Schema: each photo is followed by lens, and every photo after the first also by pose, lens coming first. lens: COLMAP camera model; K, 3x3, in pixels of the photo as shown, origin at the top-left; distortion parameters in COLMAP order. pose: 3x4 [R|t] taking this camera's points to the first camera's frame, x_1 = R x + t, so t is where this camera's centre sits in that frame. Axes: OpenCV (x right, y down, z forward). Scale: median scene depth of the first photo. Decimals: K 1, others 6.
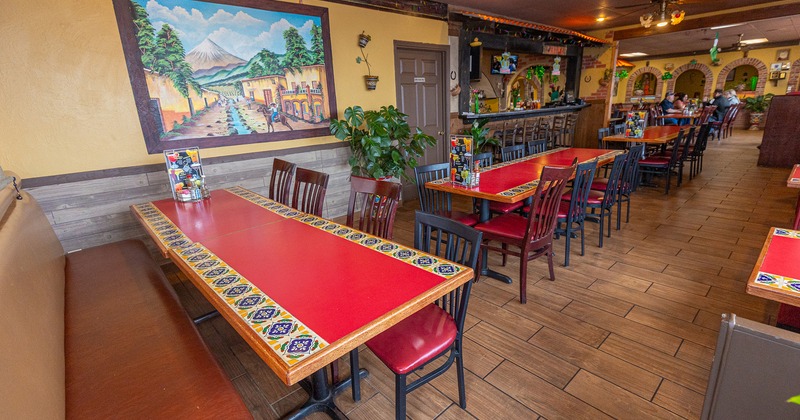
lens RADIAL K [[363.5, 0, 406.0], [0, 363.5, 207.8], [0, 0, 1]] dist [0.001425, 0.000400]
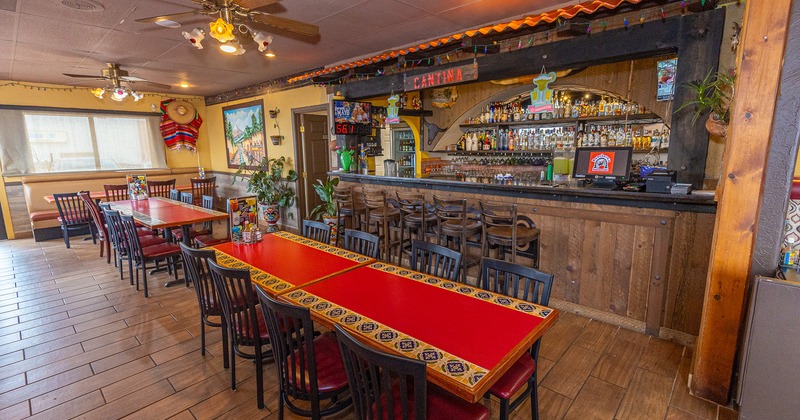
lens RADIAL K [[363.5, 0, 406.0], [0, 363.5, 207.8], [0, 0, 1]] dist [0.001425, 0.000400]
pose [[0.087701, 0.208891, -0.973999, 1.464467], [-0.270379, 0.946052, 0.178552, -0.500714], [0.958751, 0.247690, 0.139449, 1.392933]]
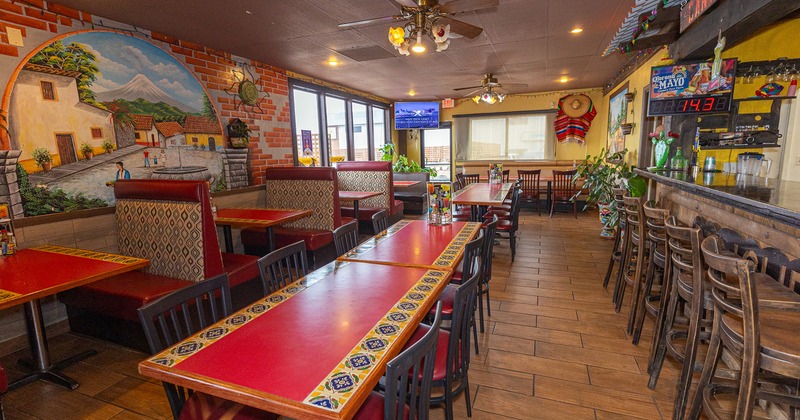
lens RADIAL K [[363.5, 0, 406.0], [0, 363.5, 207.8], [0, 0, 1]] dist [0.001425, 0.000400]
pose [[-0.900745, 0.129563, -0.414575, 1.127469], [-0.061359, 0.906946, 0.416753, -0.578664], [0.429993, 0.400826, -0.808977, 1.807346]]
